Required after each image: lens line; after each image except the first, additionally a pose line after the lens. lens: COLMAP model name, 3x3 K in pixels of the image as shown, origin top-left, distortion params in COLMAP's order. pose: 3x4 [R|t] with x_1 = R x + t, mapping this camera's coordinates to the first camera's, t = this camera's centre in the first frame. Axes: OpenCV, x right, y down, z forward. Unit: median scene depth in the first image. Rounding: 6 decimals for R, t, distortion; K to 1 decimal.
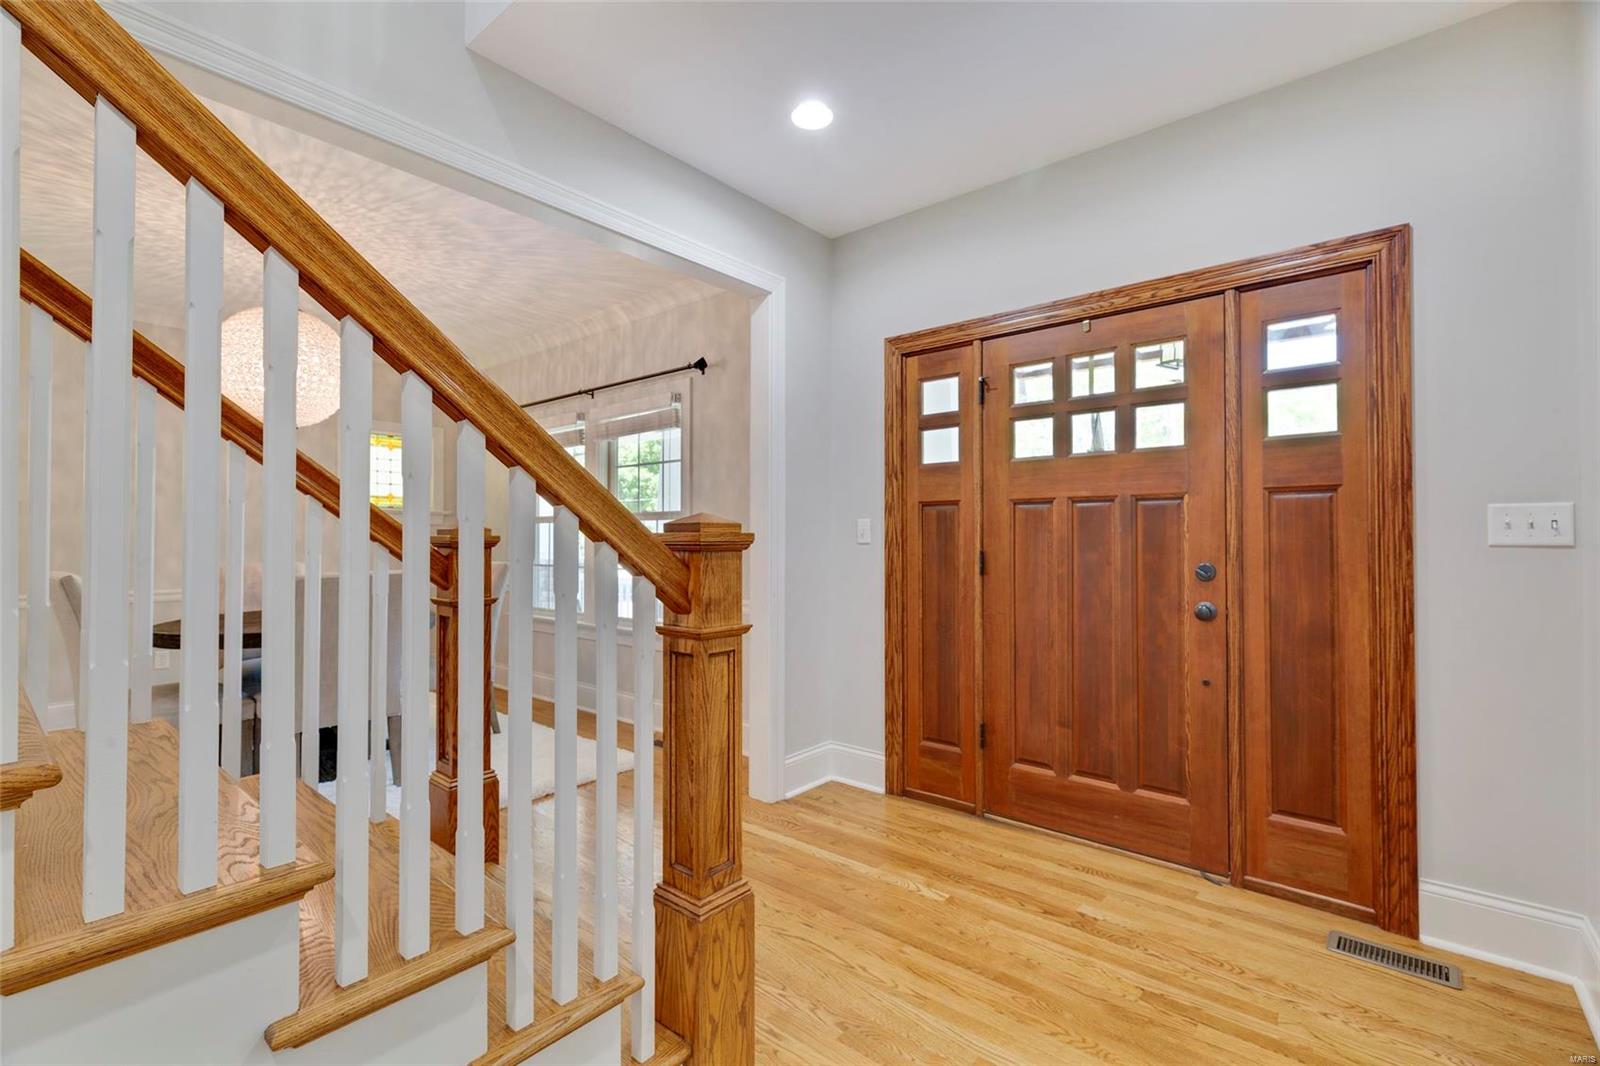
lens RADIAL K [[712.9, 0, 804.3], [0, 712.9, 531.8], [0, 0, 1]] dist [-0.000346, 0.001658]
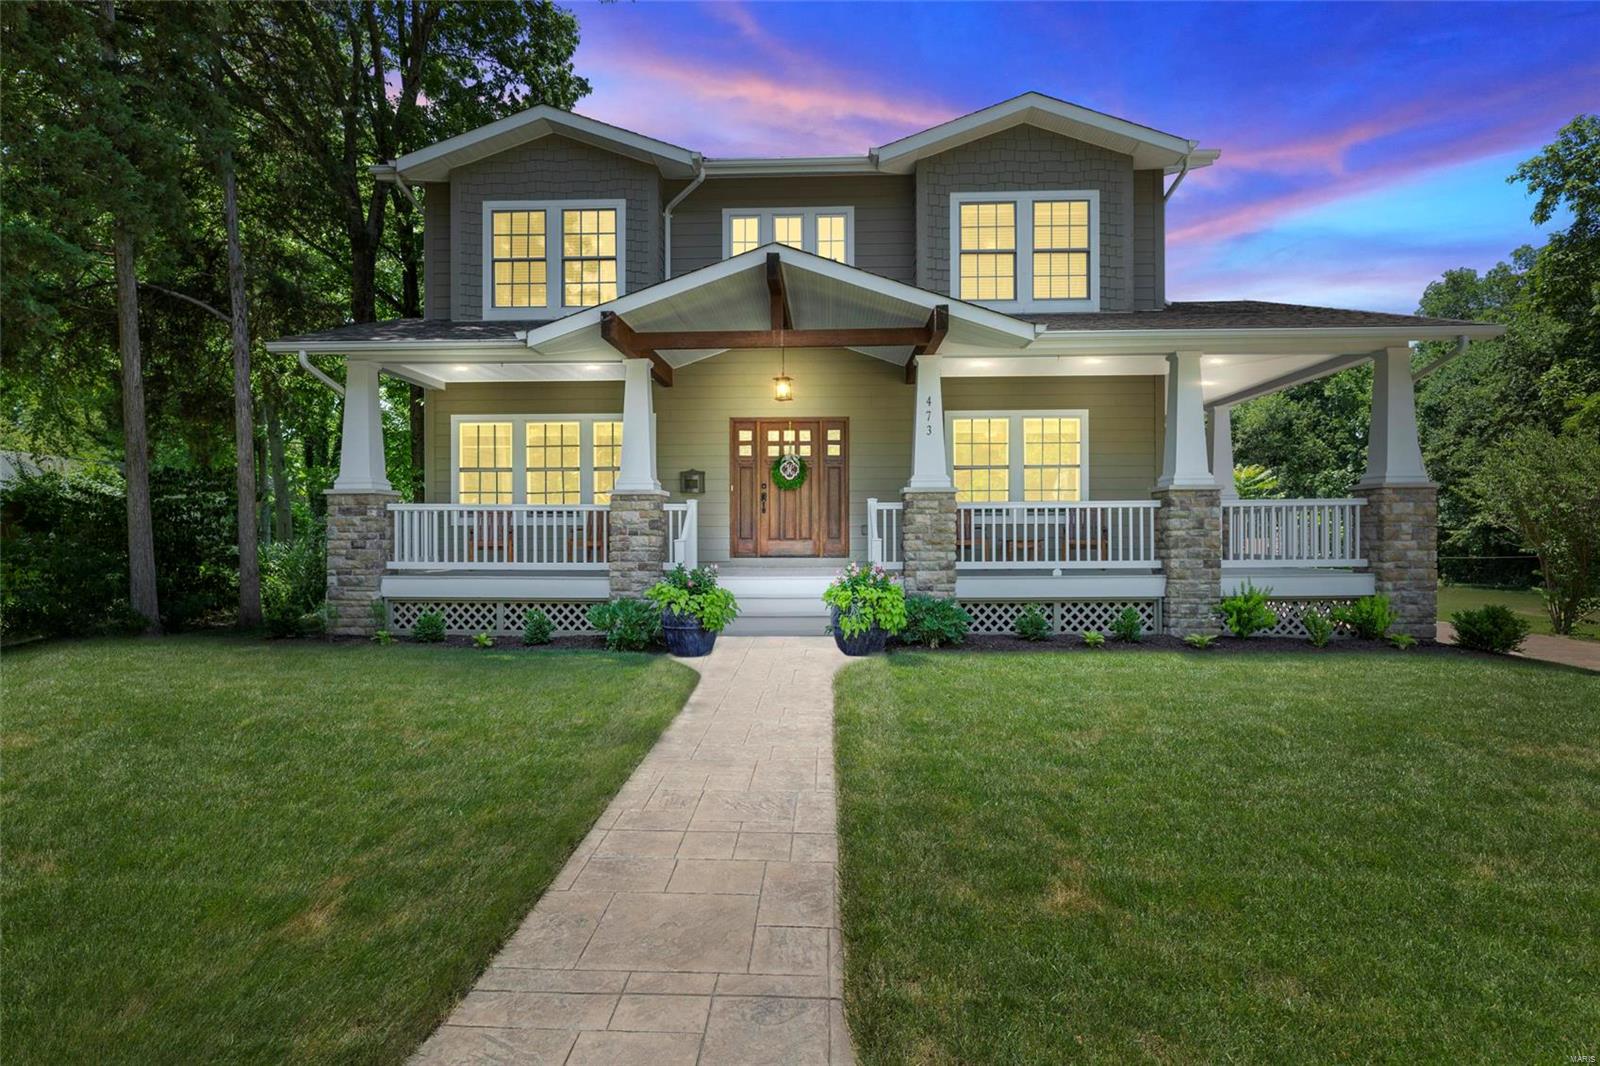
lens RADIAL K [[898.3, 0, 800.0], [0, 898.3, 533.7], [0, 0, 1]] dist [0.002137, 0.000944]
pose [[0.796557, -0.002494, 0.604558, -2.438179], [-0.004165, 0.999945, 0.009613, 0.259043], [-0.604549, -0.010175, 0.796503, -2.855750]]
